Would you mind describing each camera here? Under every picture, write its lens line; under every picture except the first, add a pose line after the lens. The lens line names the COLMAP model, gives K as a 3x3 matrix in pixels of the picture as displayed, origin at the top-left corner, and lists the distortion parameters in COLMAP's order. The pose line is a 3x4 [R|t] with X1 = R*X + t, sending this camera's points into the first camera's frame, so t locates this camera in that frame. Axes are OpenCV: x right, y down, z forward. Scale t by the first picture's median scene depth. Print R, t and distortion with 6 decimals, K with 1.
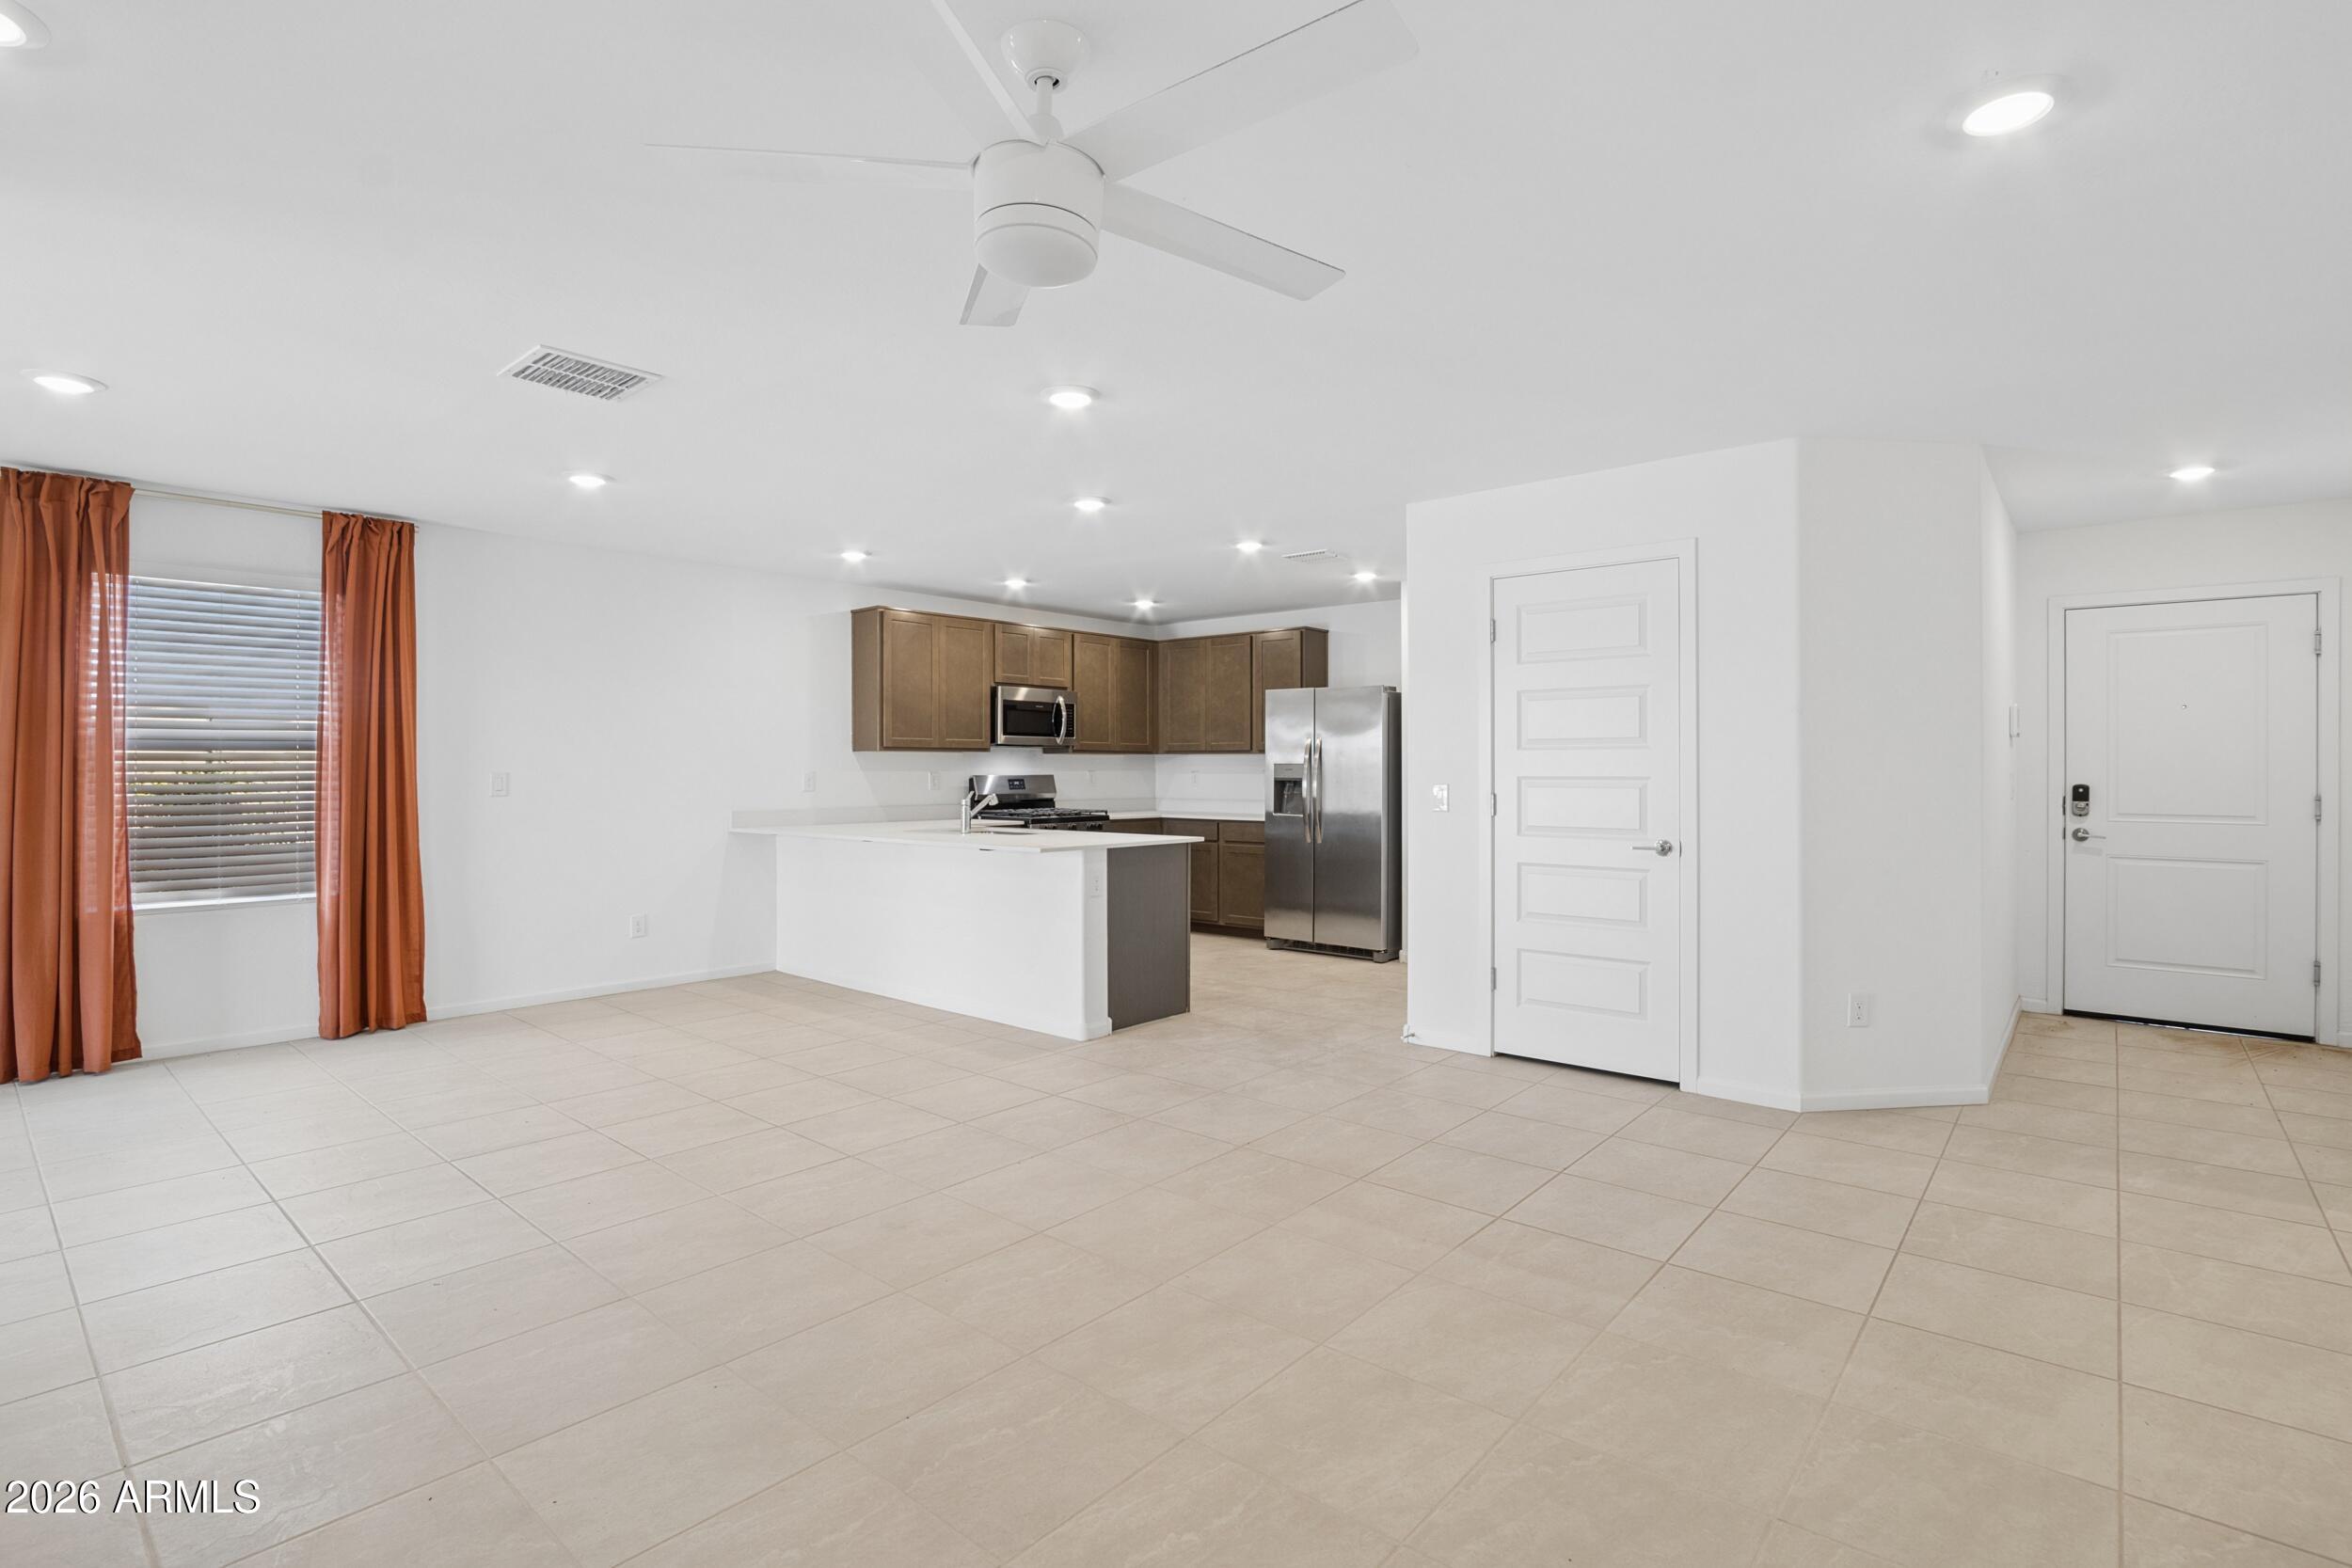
lens RADIAL K [[1104.4, 0, 1185.0], [0, 1104.4, 758.4], [0, 0, 1]] dist [-0.027205, 0.002998]
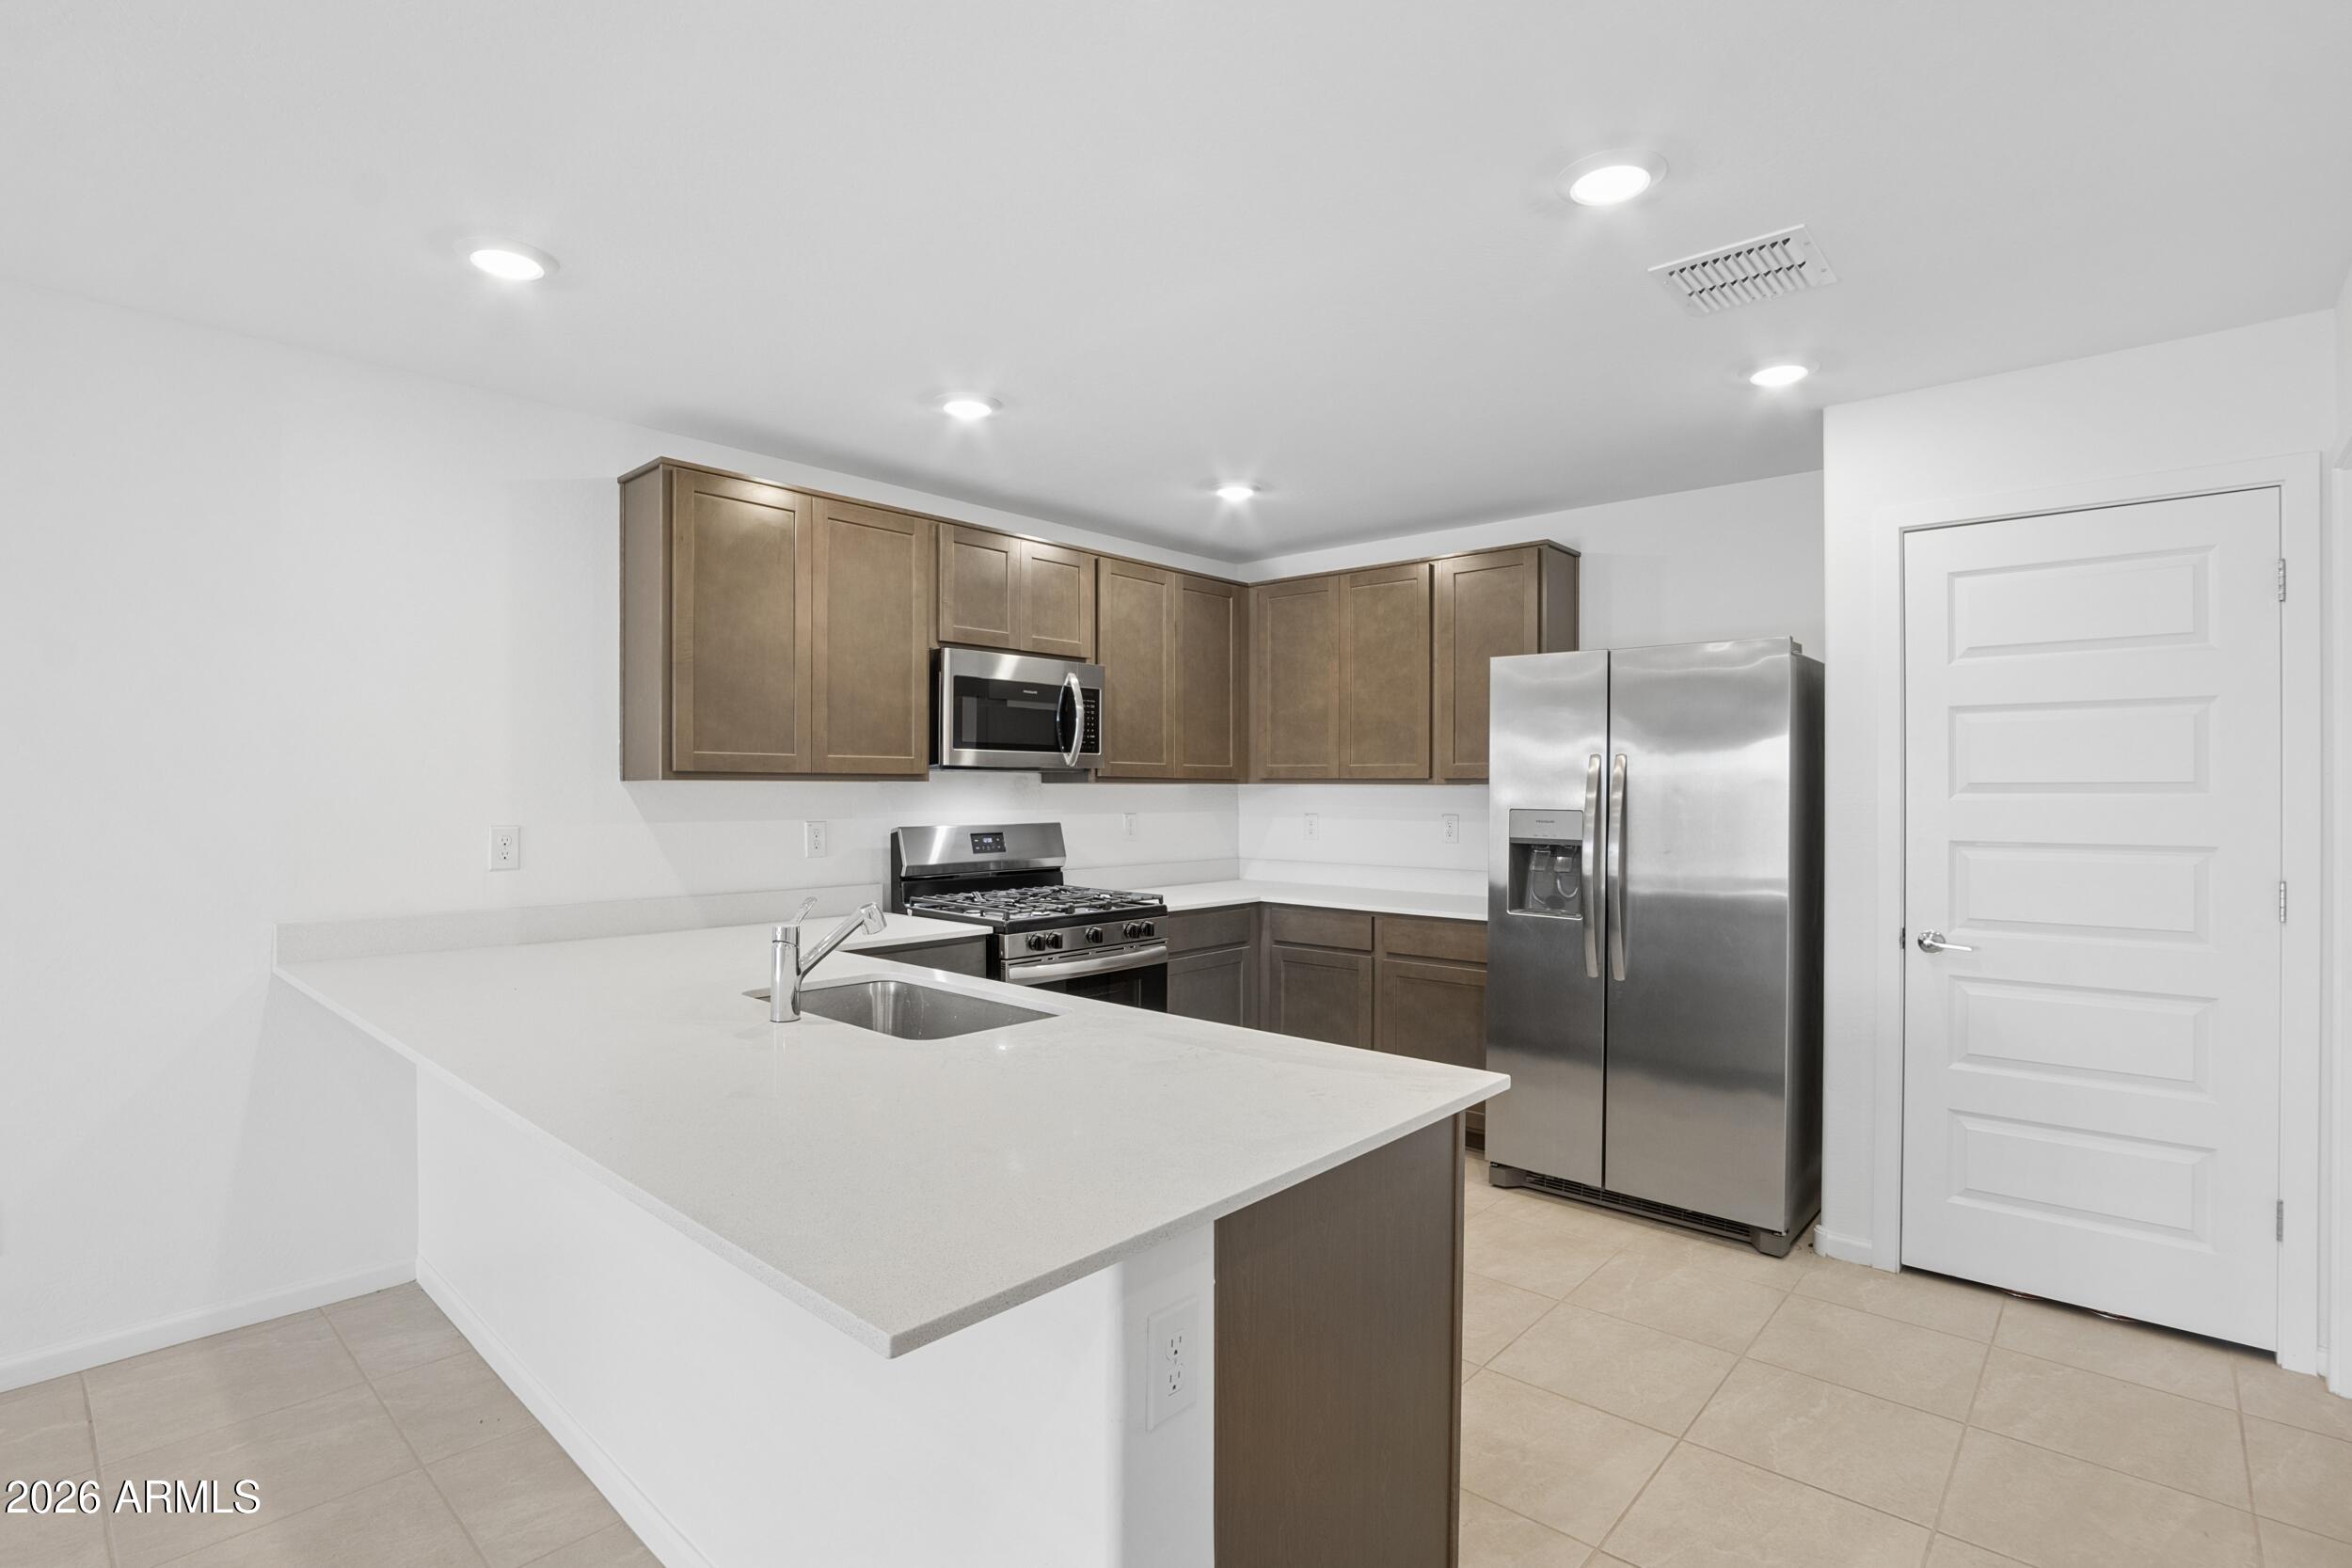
lens RADIAL K [[1104.4, 0, 1176.9], [0, 1104.4, 784.7], [0, 0, 1]] dist [-0.027205, 0.002998]
pose [[0.999371, 0.003872, -0.035263, -0.046072], [-0.003650, 0.999973, 0.006353, -0.007708], [0.035287, -0.006220, 0.999358, 0.491937]]
